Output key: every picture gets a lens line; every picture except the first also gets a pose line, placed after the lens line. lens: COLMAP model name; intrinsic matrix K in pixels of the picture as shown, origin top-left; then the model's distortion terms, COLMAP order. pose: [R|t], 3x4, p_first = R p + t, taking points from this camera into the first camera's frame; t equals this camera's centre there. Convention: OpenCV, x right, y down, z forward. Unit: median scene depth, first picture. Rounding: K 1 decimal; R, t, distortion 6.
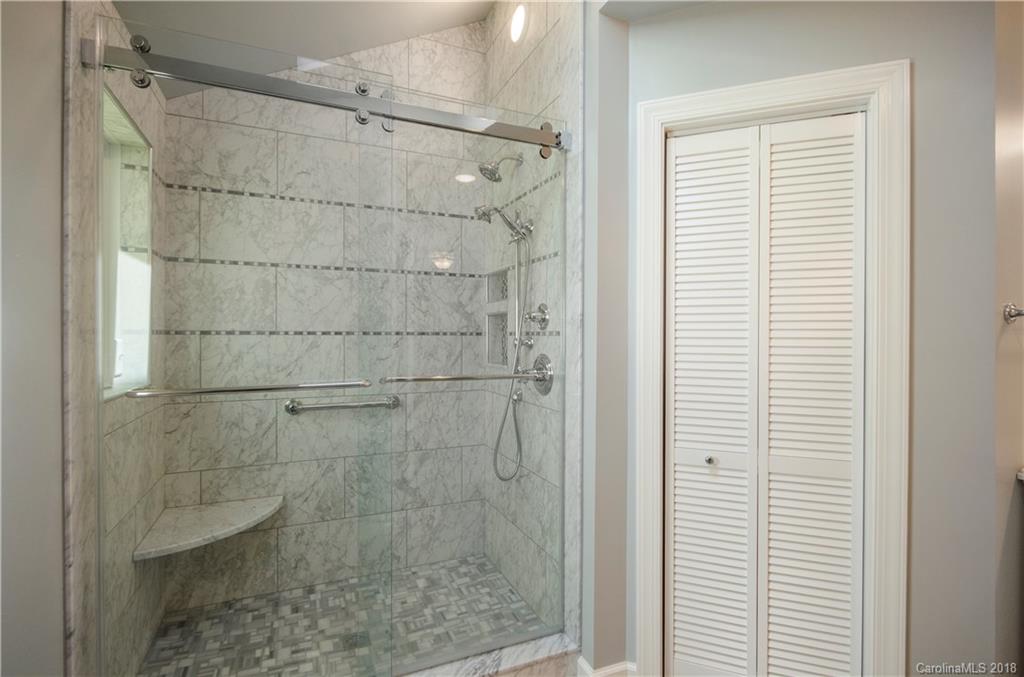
lens RADIAL K [[490.1, 0, 516.9], [0, 490.1, 333.2], [0, 0, 1]] dist [-0.000143, 0.000662]
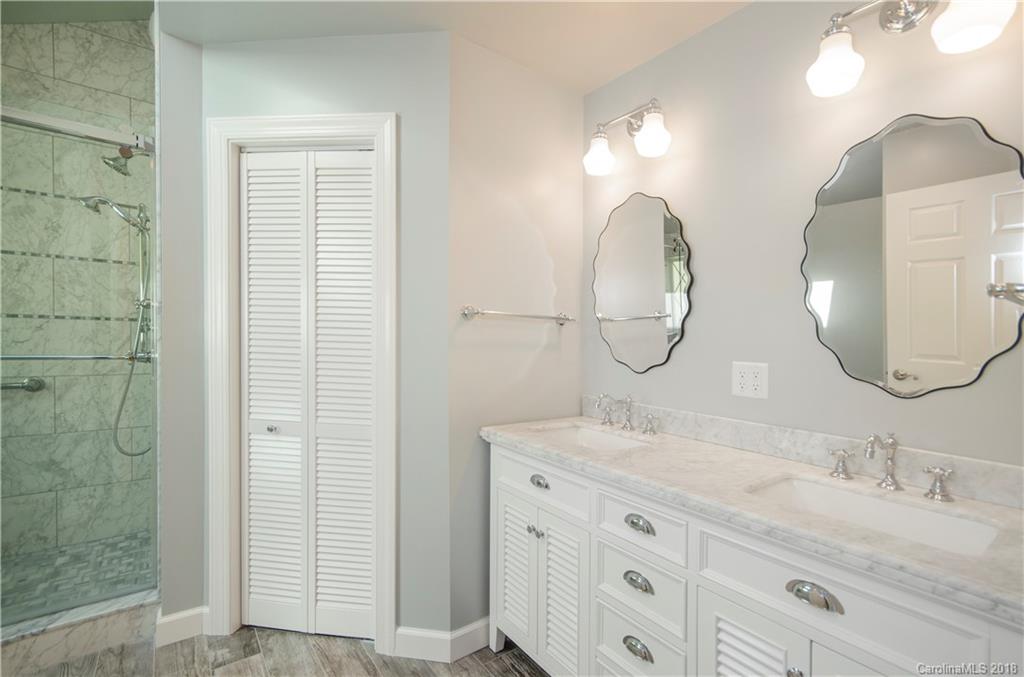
lens RADIAL K [[453.5, 0, 507.6], [0, 453.5, 336.8], [0, 0, 1]] dist [0.002626, 0.001517]
pose [[0.970773, 0.022927, 0.238901, 0.461536], [-0.026742, 0.999561, 0.012738, 0.004186], [-0.238504, -0.018755, 0.970960, -0.138442]]
